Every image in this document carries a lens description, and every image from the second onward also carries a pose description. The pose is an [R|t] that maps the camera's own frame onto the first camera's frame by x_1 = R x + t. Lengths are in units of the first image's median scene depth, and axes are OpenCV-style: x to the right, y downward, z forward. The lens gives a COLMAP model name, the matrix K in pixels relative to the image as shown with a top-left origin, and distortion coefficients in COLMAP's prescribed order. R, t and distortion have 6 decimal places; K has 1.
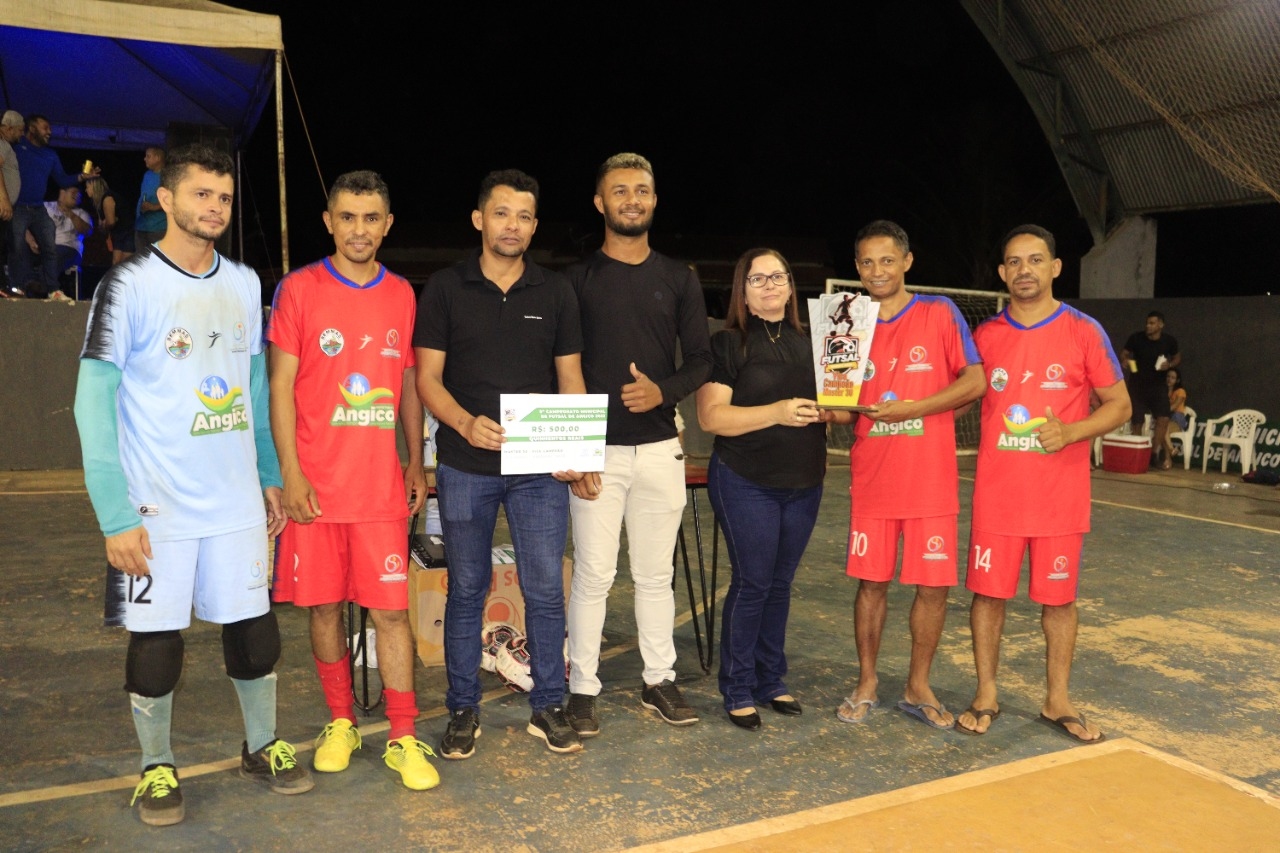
lens RADIAL K [[1059.7, 0, 647.6], [0, 1059.7, 434.8], [0, 0, 1]] dist [-0.162116, 0.145244]
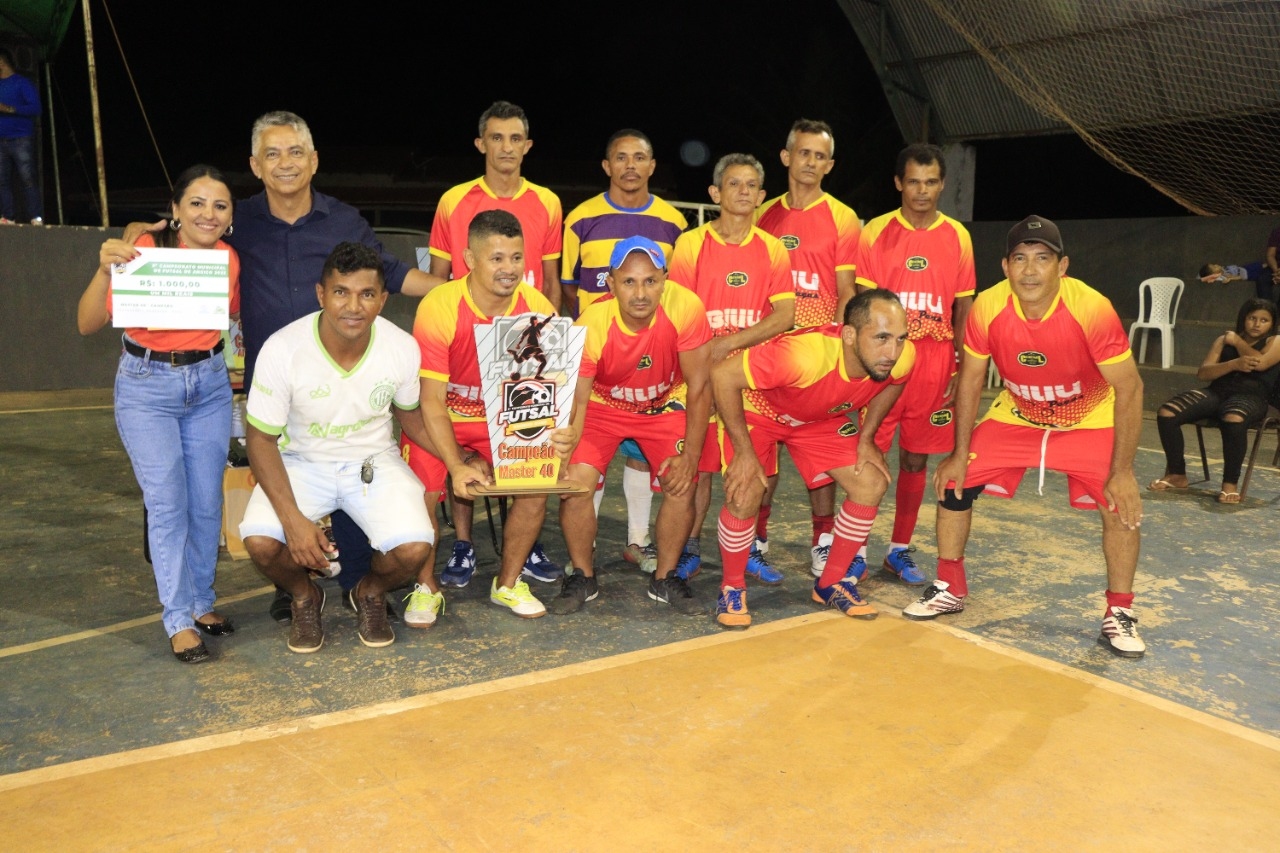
lens RADIAL K [[1059.7, 0, 640.3], [0, 1059.7, 431.2], [0, 0, 1]] dist [-0.162116, 0.145244]
pose [[0.991318, -0.018058, 0.130242, 0.056600], [0.009648, 0.997844, 0.064917, 0.028273], [-0.131134, -0.063097, 0.989355, -0.070704]]
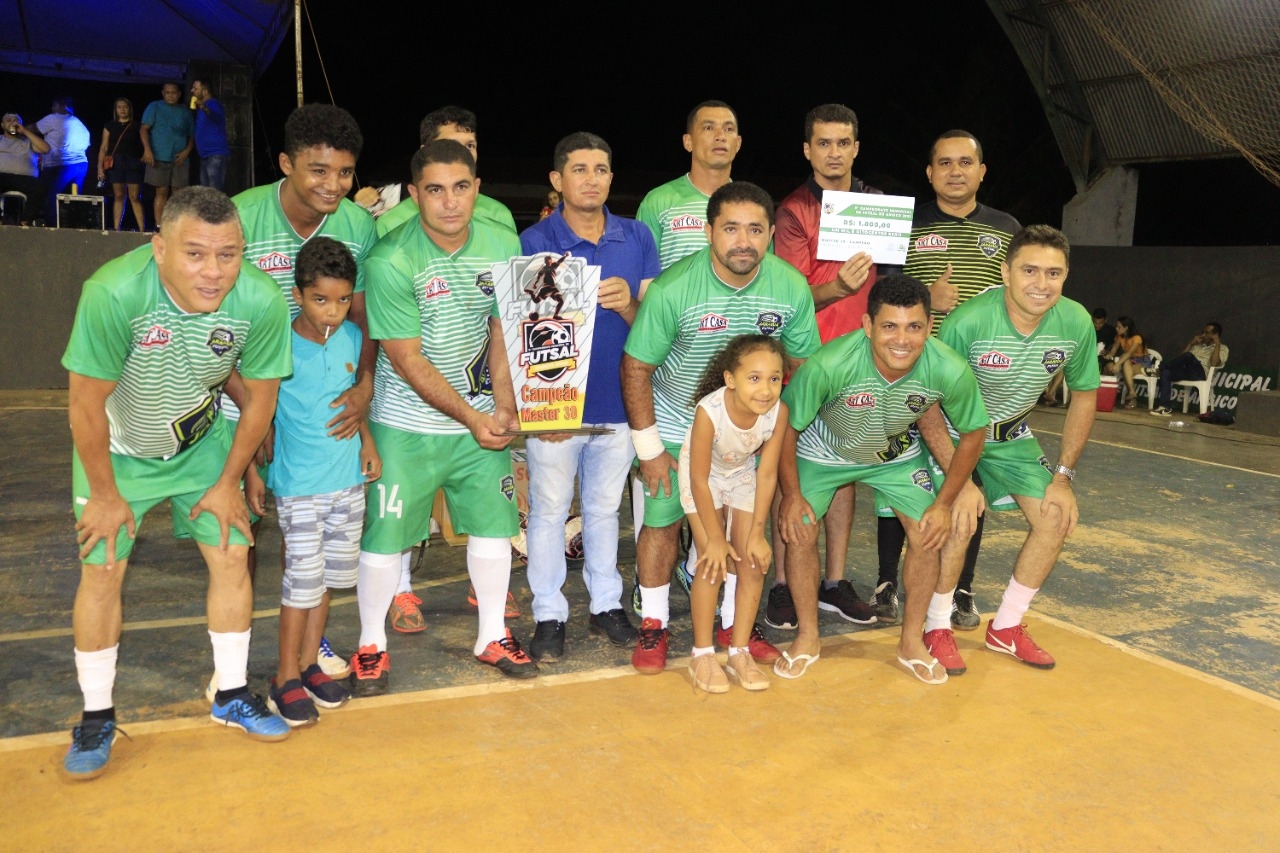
lens RADIAL K [[1059.7, 0, 648.0], [0, 1059.7, 440.7], [0, 0, 1]] dist [-0.162116, 0.145244]
pose [[0.999833, 0.017693, 0.004655, 0.004152], [-0.017956, 0.997759, 0.064456, 0.019911], [-0.003505, -0.064529, 0.997910, -0.183356]]
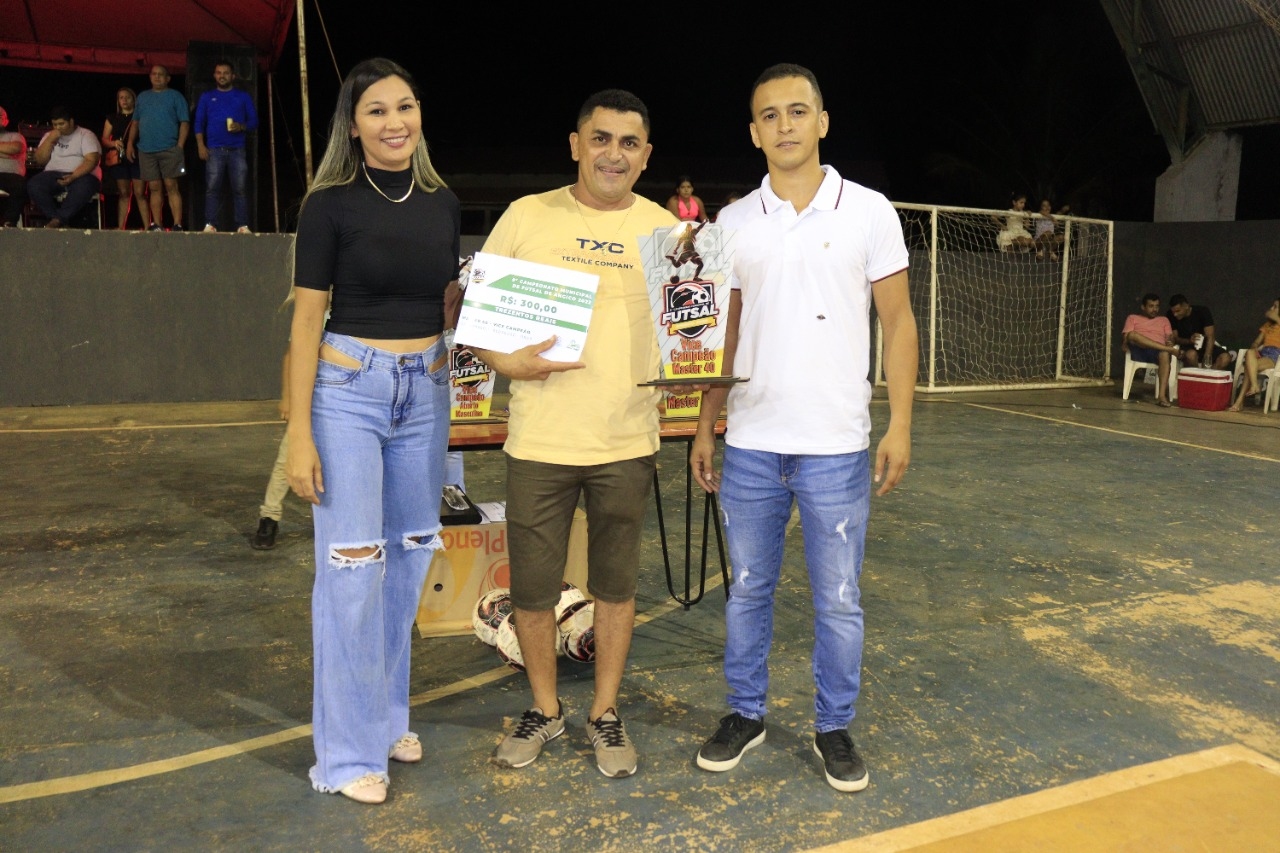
lens RADIAL K [[1059.7, 0, 636.8], [0, 1059.7, 431.8], [0, 0, 1]] dist [-0.162116, 0.145244]
pose [[0.998270, 0.004300, -0.058640, 0.020111], [-0.000417, 0.997815, 0.066066, -0.011004], [0.058796, -0.065928, 0.996091, 0.130937]]
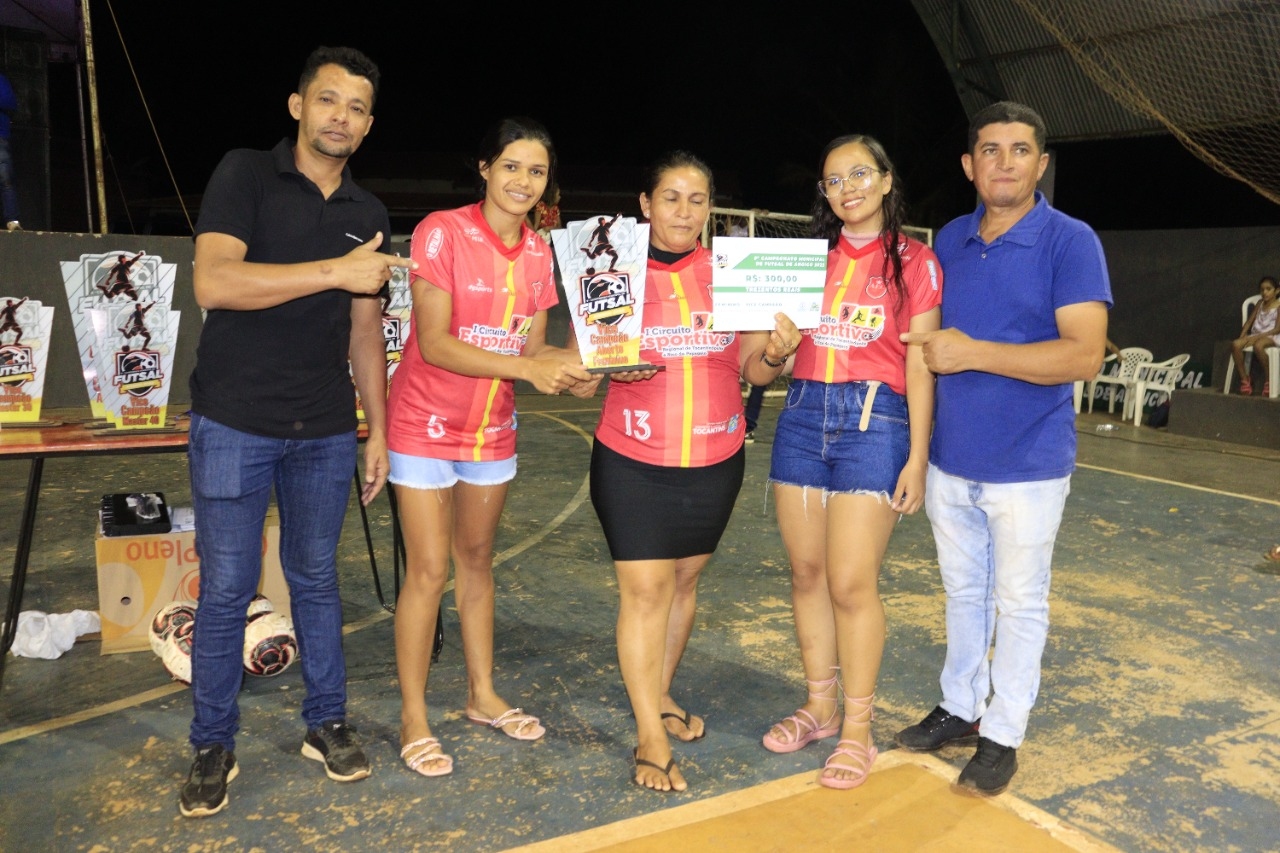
lens RADIAL K [[1059.7, 0, 643.7], [0, 1059.7, 430.3], [0, 0, 1]] dist [-0.162116, 0.145244]
pose [[0.997743, -0.002616, 0.067097, 0.161098], [-0.001214, 0.998375, 0.056972, -0.004451], [-0.067137, -0.056924, 0.996119, 0.159129]]
